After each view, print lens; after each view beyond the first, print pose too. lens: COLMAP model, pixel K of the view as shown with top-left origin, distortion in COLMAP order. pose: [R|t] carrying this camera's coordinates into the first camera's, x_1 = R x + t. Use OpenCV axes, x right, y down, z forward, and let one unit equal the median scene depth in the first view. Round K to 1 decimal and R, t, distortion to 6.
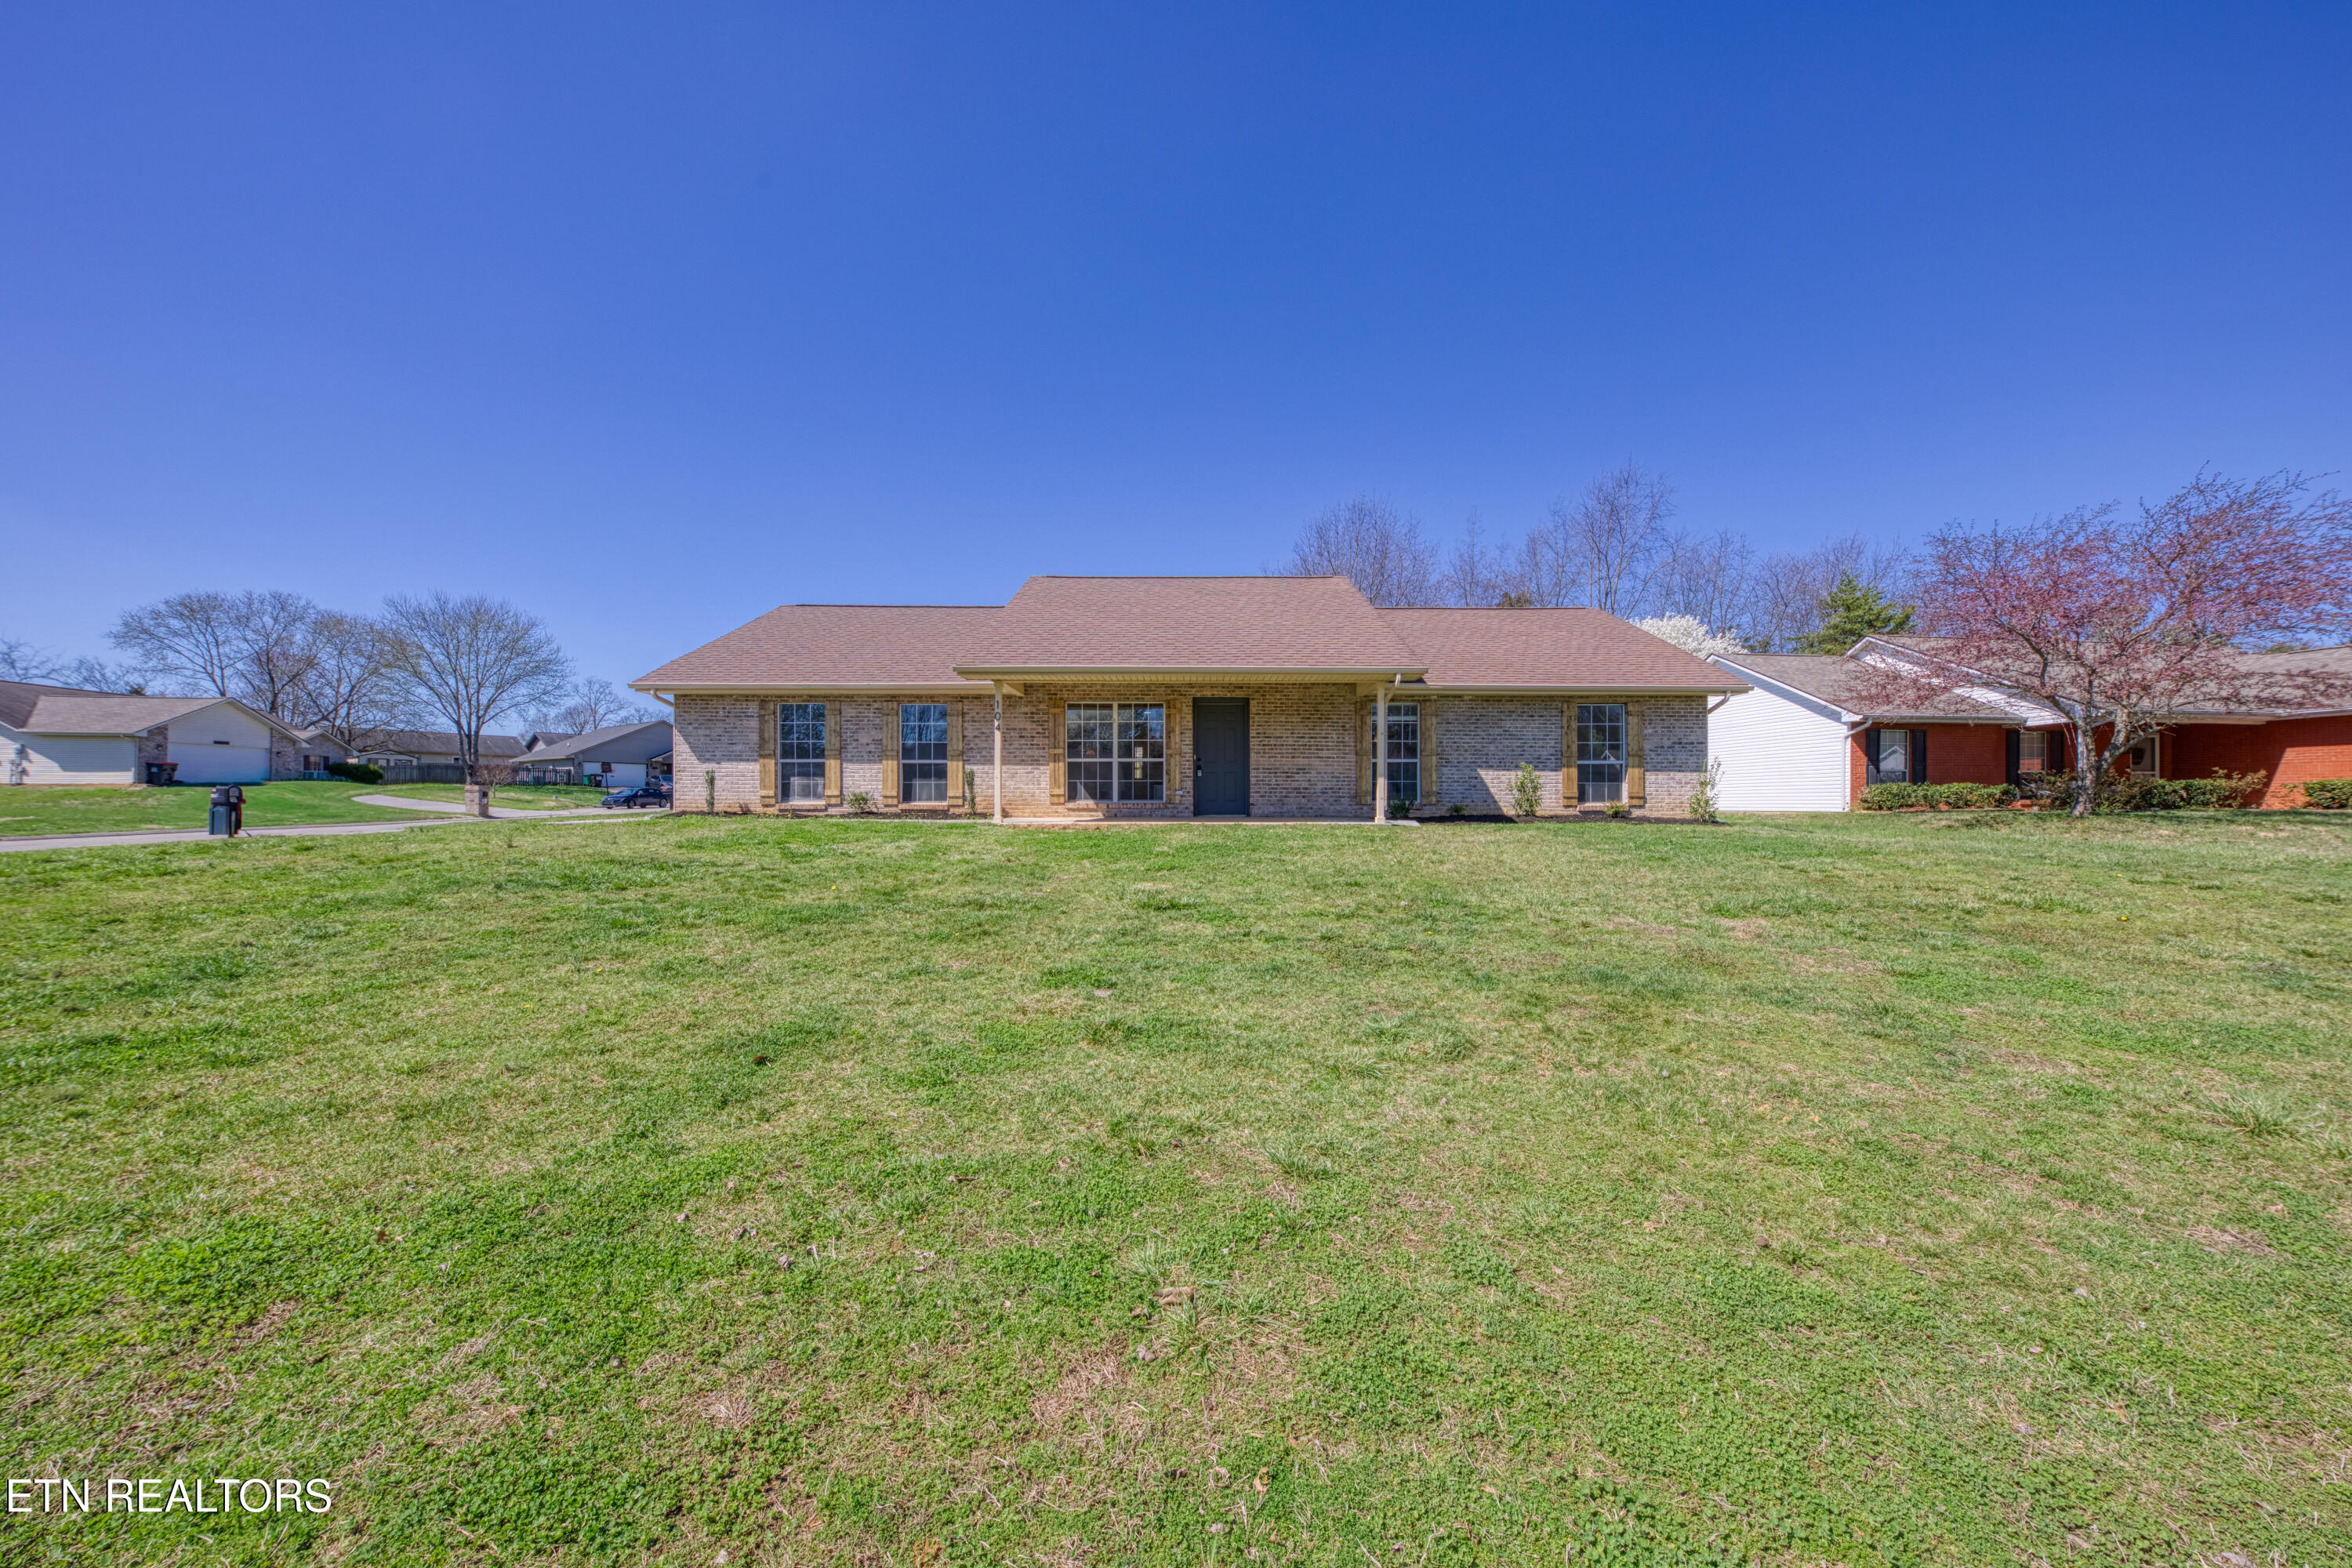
lens RADIAL K [[816.3, 0, 1177.1], [0, 816.3, 789.4], [0, 0, 1]] dist [-0.004381, -0.001222]
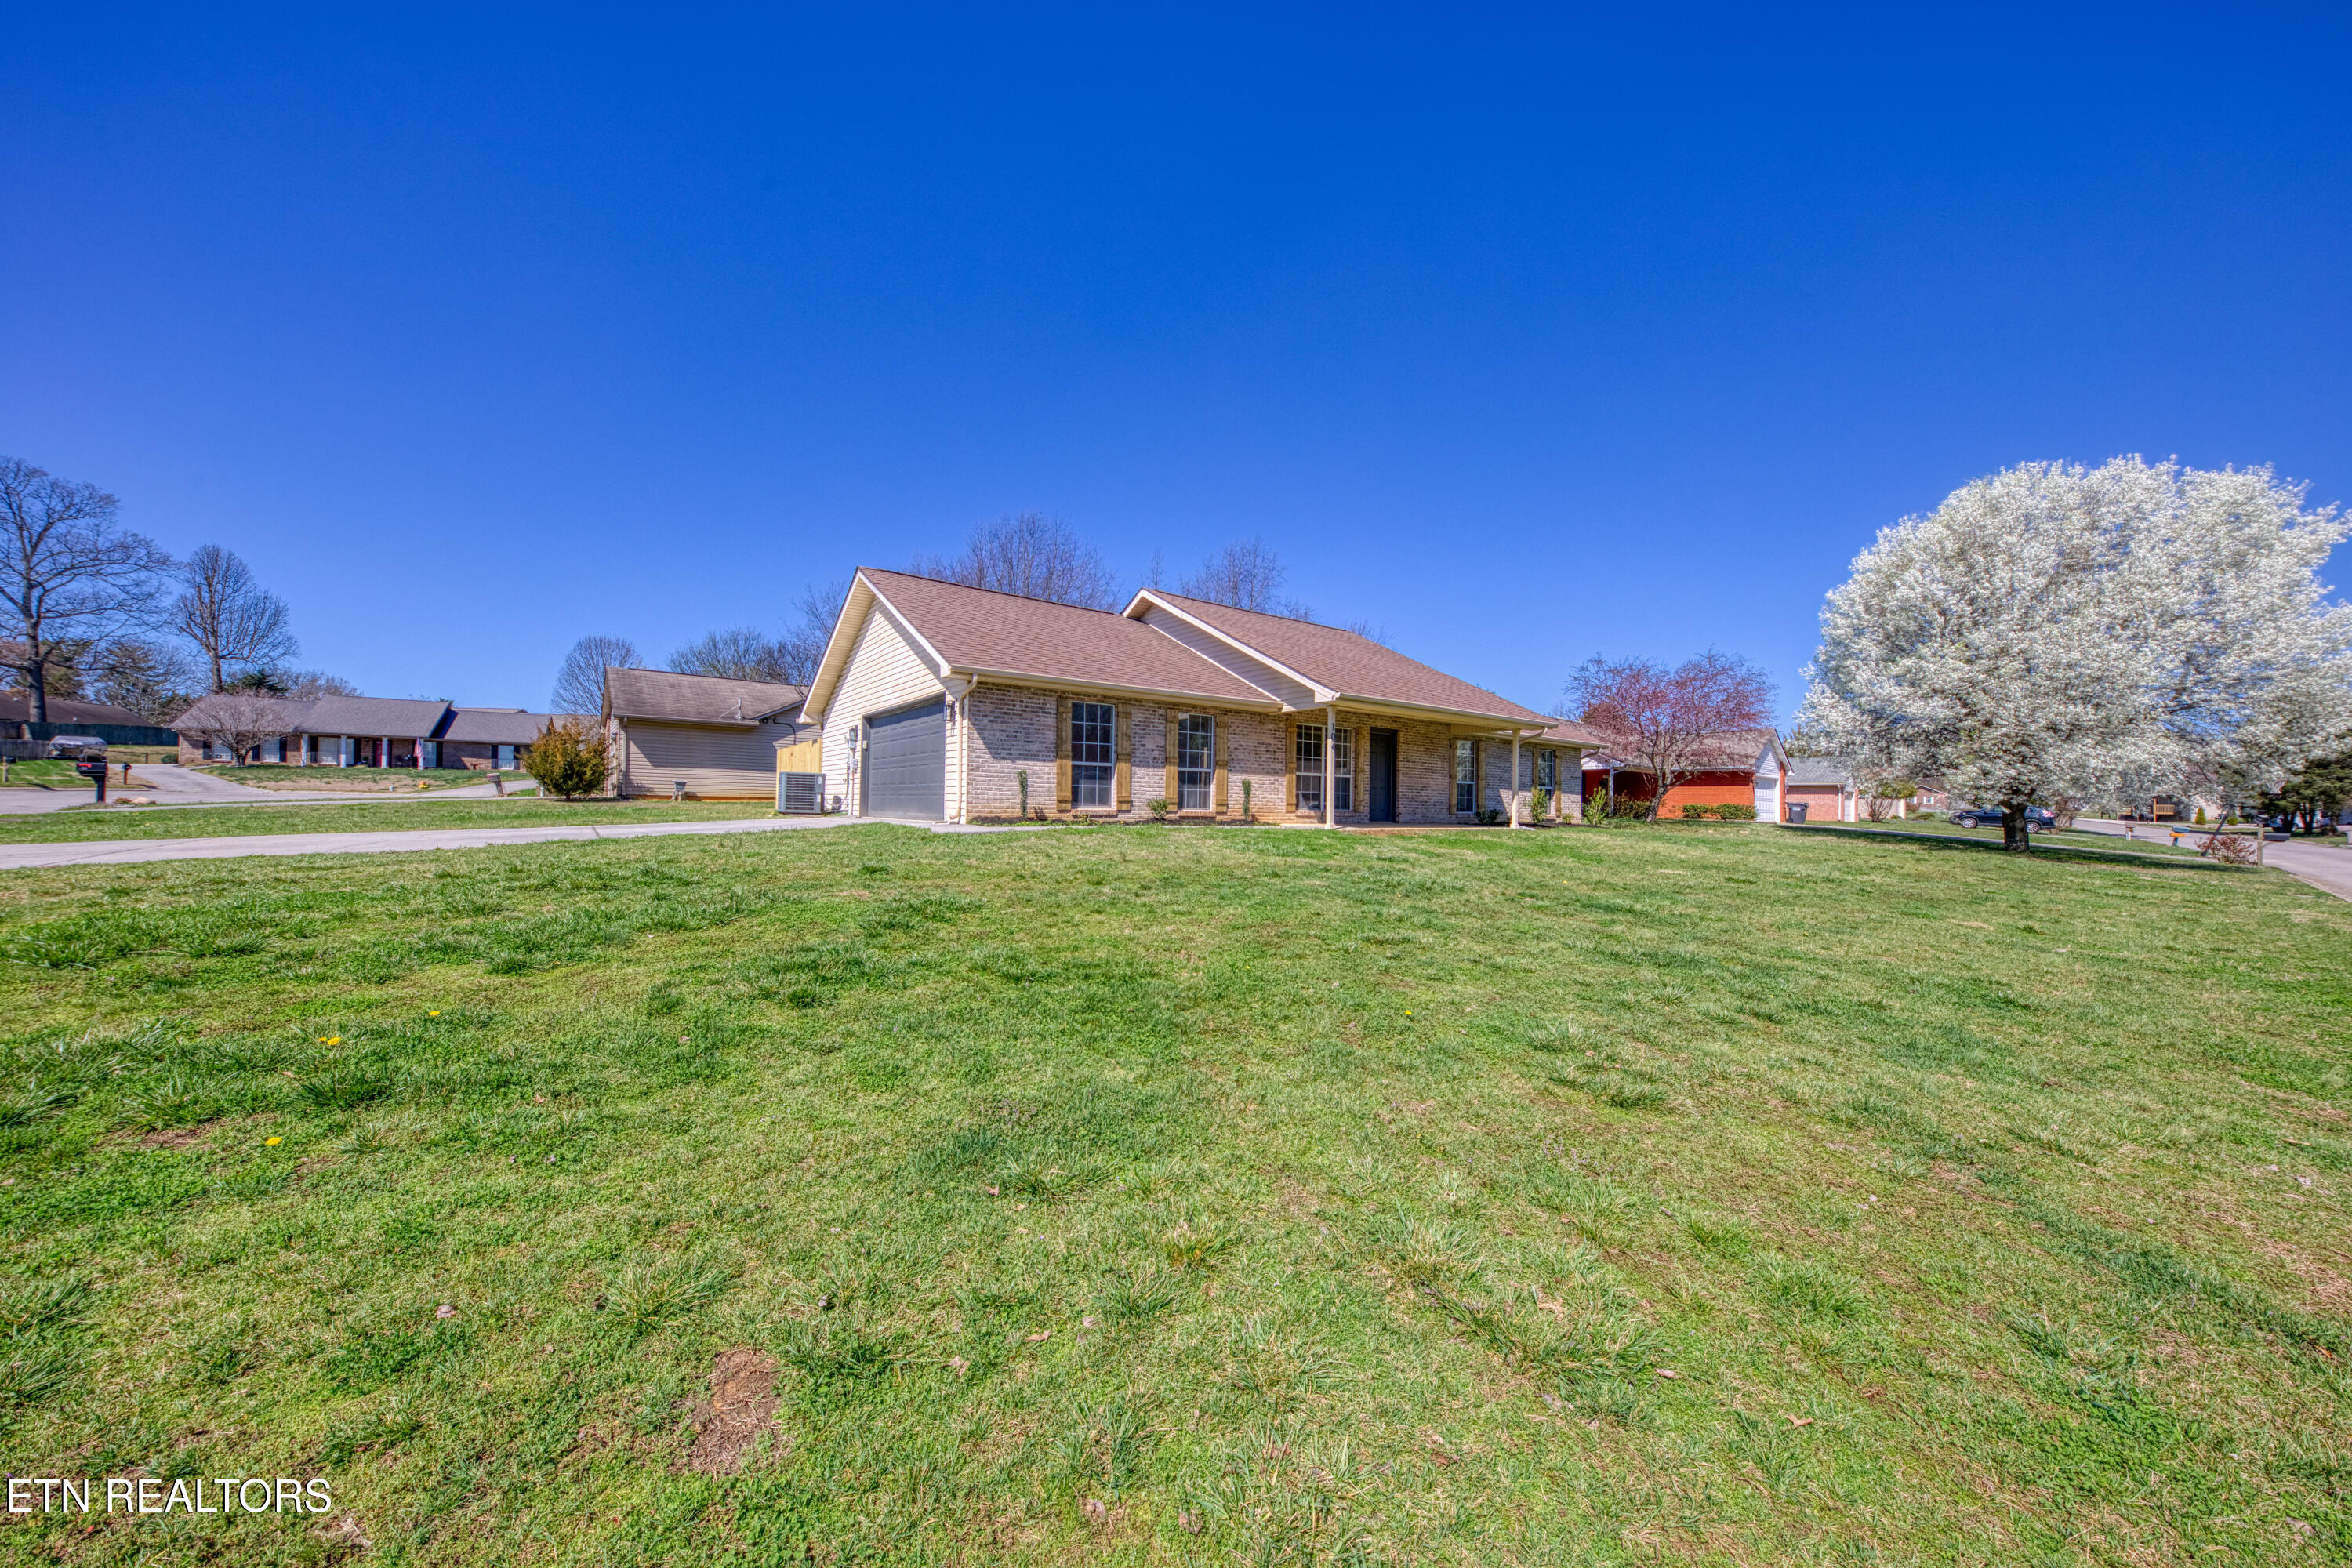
lens RADIAL K [[816.3, 0, 1180.8], [0, 816.3, 787.0], [0, 0, 1]] dist [-0.004381, -0.001222]
pose [[0.806551, 0.026935, 0.590551, -0.936751], [-0.024274, 0.999628, -0.012440, 0.001083], [-0.590666, -0.004301, 0.806904, 0.175194]]
